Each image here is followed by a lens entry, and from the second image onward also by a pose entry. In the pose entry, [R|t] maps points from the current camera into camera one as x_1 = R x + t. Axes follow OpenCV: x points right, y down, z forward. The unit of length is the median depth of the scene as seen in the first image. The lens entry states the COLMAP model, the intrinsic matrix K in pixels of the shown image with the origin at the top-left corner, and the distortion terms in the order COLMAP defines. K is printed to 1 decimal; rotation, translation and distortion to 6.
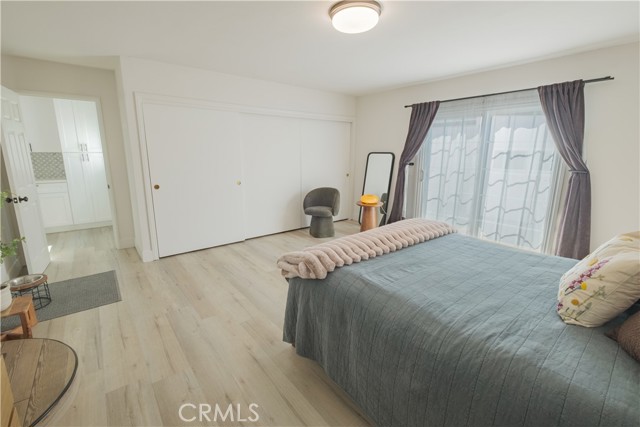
lens RADIAL K [[281.8, 0, 313.8], [0, 281.8, 208.3], [0, 0, 1]] dist [0.000923, 0.000225]
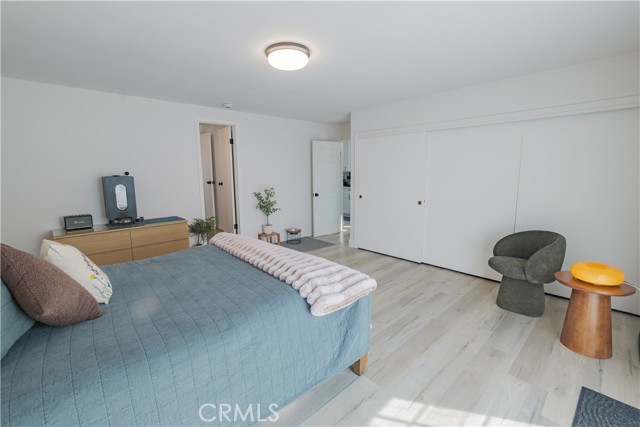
lens RADIAL K [[281.8, 0, 313.8], [0, 281.8, 208.3], [0, 0, 1]] dist [0.000923, 0.000225]
pose [[0.064592, 0.125179, -0.990029, 0.716470], [-0.189906, 0.975513, 0.110954, -0.113905], [0.979675, 0.180846, 0.086783, 0.588566]]
